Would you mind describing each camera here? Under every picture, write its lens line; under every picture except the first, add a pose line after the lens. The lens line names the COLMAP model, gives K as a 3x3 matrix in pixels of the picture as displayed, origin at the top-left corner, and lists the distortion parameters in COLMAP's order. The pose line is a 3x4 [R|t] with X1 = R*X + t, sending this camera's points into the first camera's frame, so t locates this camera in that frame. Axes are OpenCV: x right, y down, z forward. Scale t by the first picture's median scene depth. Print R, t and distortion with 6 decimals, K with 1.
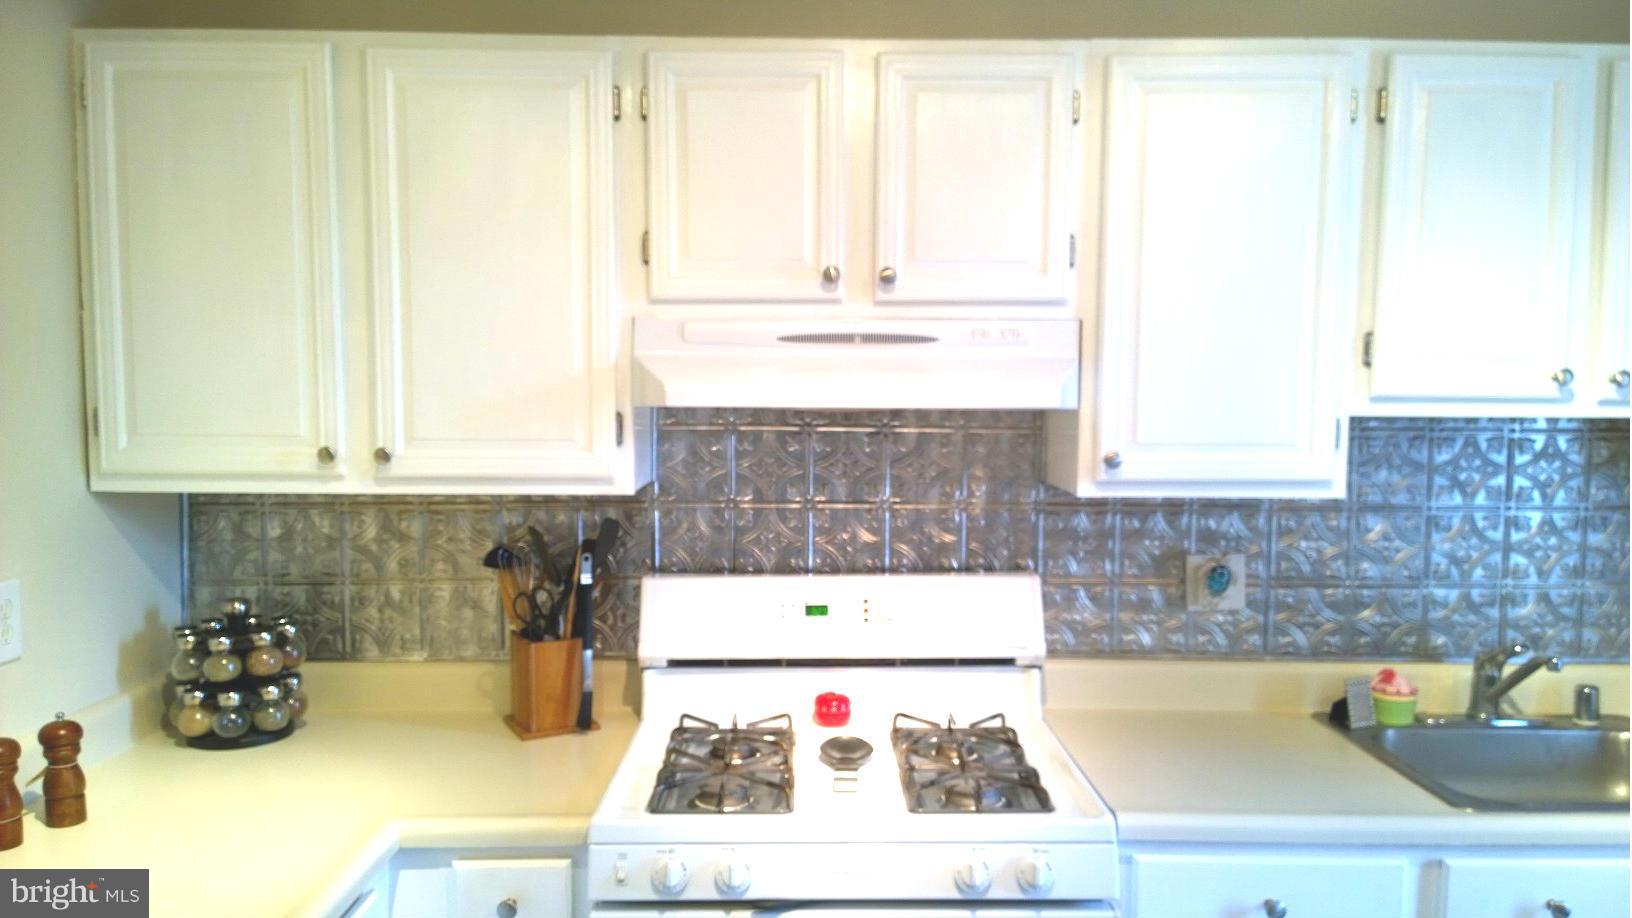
lens RADIAL K [[1204.2, 0, 814.2], [0, 1204.2, 462.3], [0, 0, 1]] dist [0.063282, -0.061046]
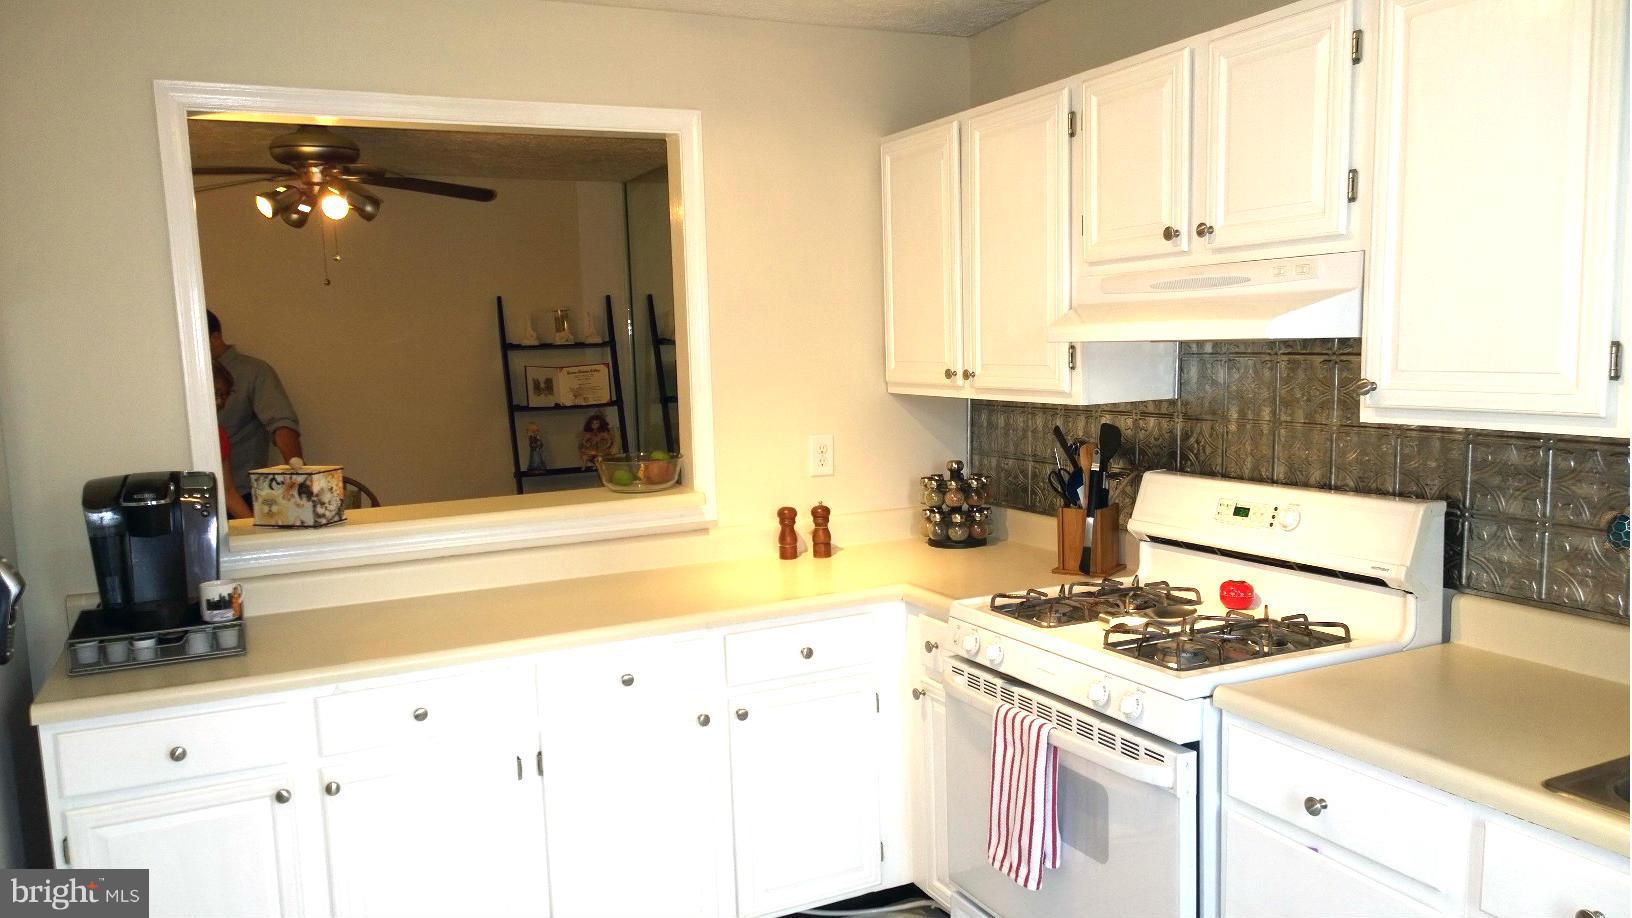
lens RADIAL K [[1204.2, 0, 814.2], [0, 1204.2, 462.3], [0, 0, 1]] dist [0.063282, -0.061046]
pose [[0.421247, 0.075416, -0.903805, 0.955768], [-0.027985, 0.997143, 0.070162, 0.003634], [0.906514, -0.004263, 0.422154, 0.131279]]
